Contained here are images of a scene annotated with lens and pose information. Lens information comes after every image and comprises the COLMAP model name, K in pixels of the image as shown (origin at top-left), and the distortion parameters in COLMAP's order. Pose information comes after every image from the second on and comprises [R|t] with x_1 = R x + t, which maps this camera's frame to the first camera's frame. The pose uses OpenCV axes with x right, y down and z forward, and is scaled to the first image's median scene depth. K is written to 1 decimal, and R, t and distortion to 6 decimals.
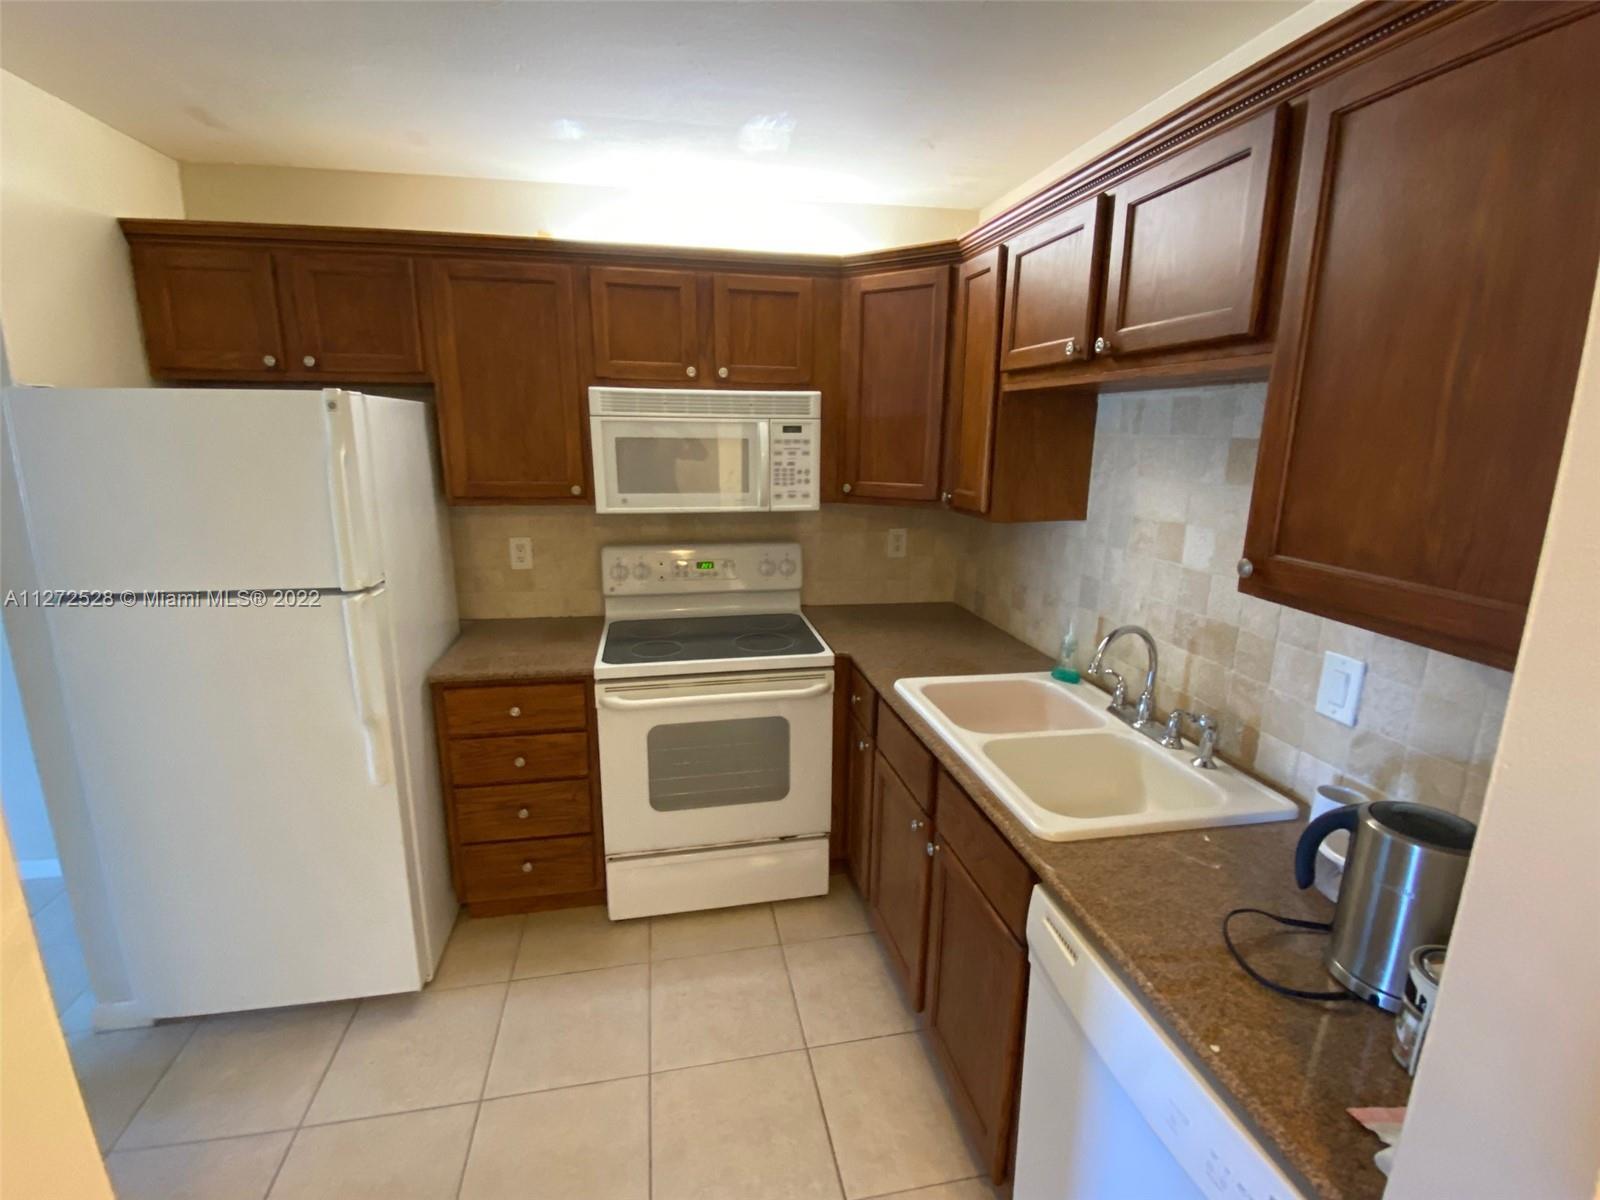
lens RADIAL K [[732.0, 0, 800.0], [0, 732.0, 600.0], [0, 0, 1]] dist [0.043941, -0.043680]
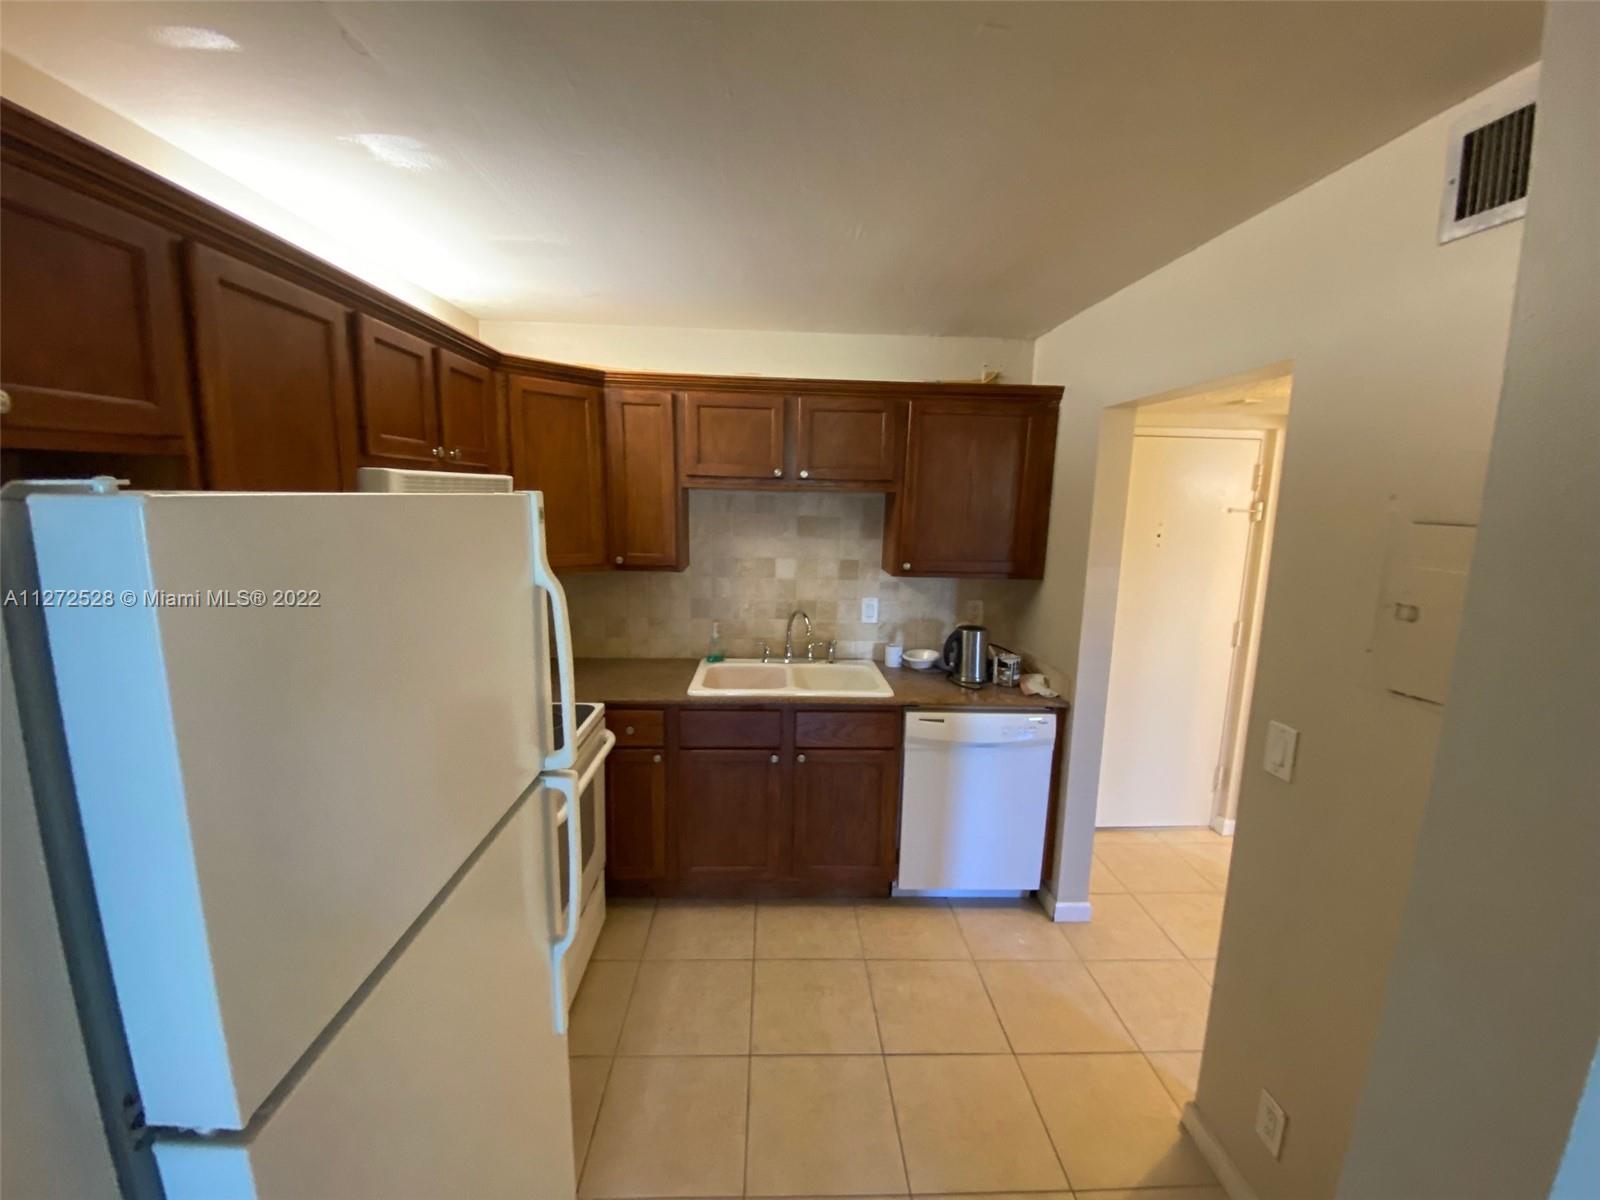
lens RADIAL K [[622.9, 0, 800.0], [0, 622.9, 600.0], [0, 0, 1]] dist [0.000270, -0.000010]
pose [[0.156290, -0.169371, 0.973081, -0.866679], [0.204289, 0.969428, 0.135923, -0.160503], [-0.966354, 0.177546, 0.186112, 0.498625]]
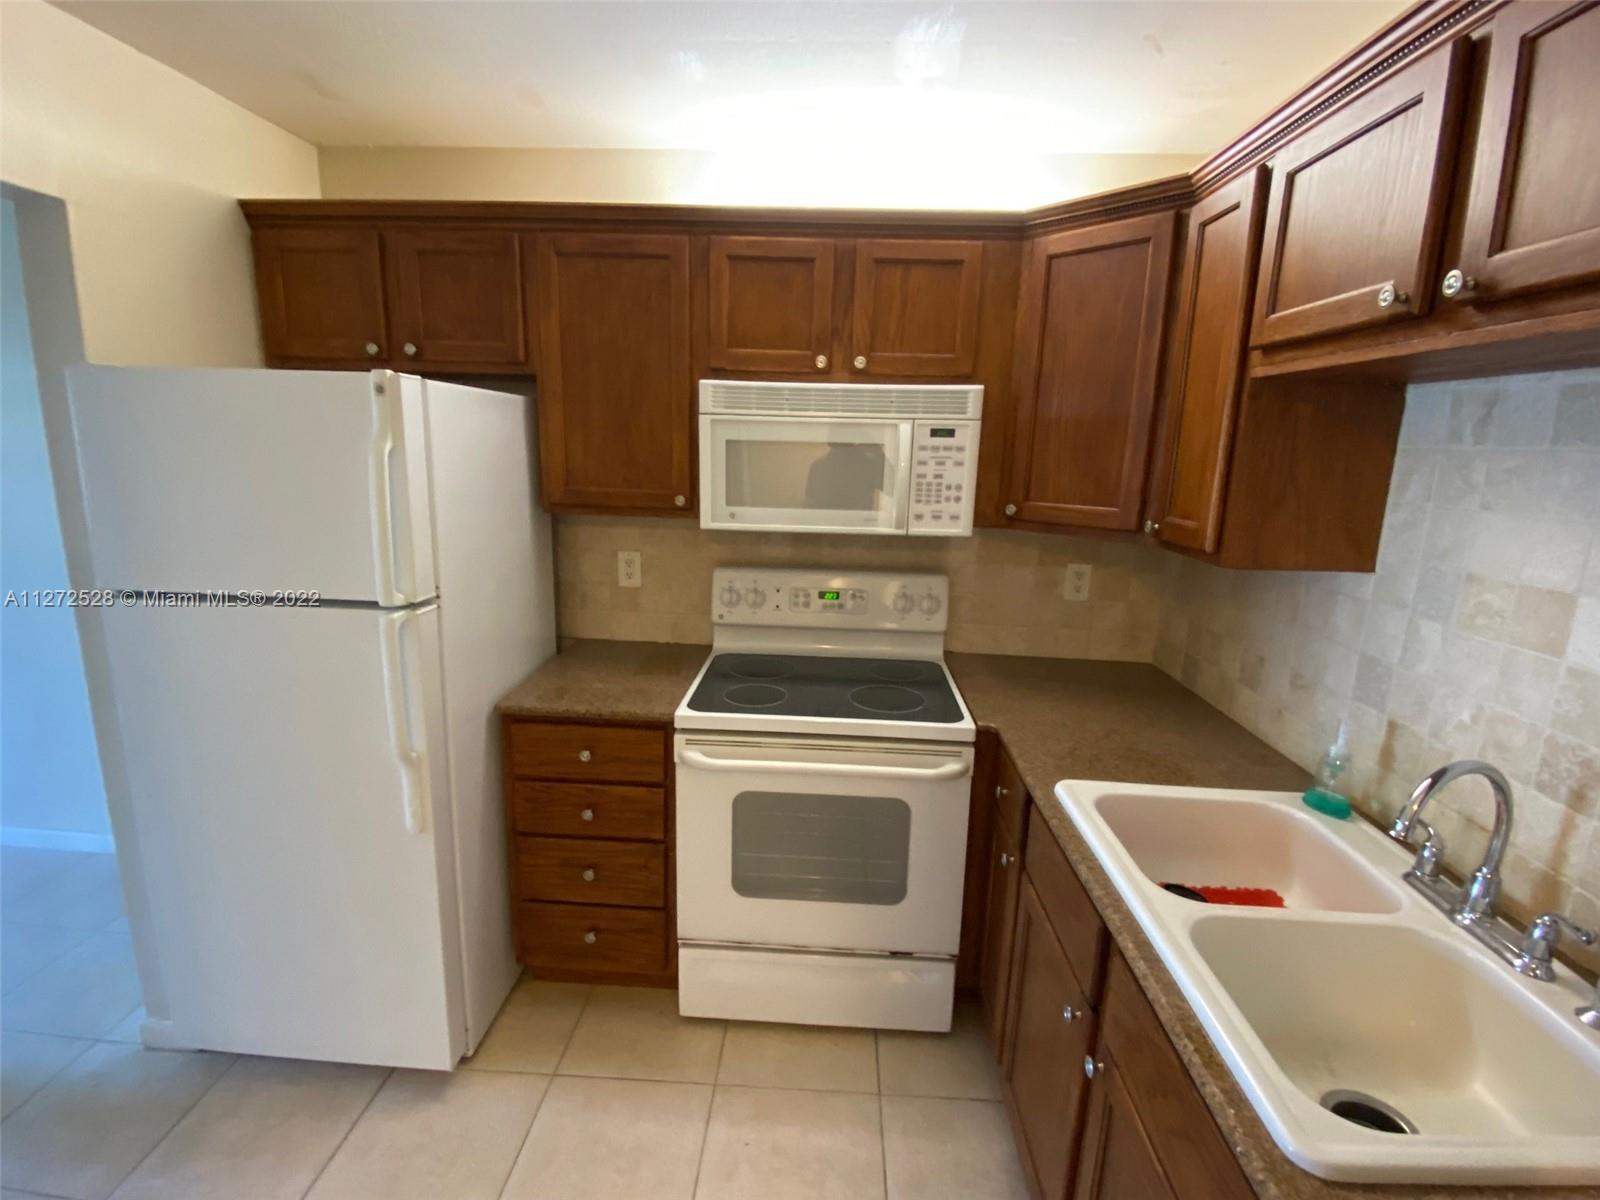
lens RADIAL K [[732.0, 0, 800.0], [0, 732.0, 600.0], [0, 0, 1]] dist [0.043941, -0.043680]
pose [[0.969915, 0.068393, -0.233639, 0.039633], [-0.073884, 0.997157, -0.014824, -0.033044], [0.231961, 0.031640, 0.972210, 0.216972]]
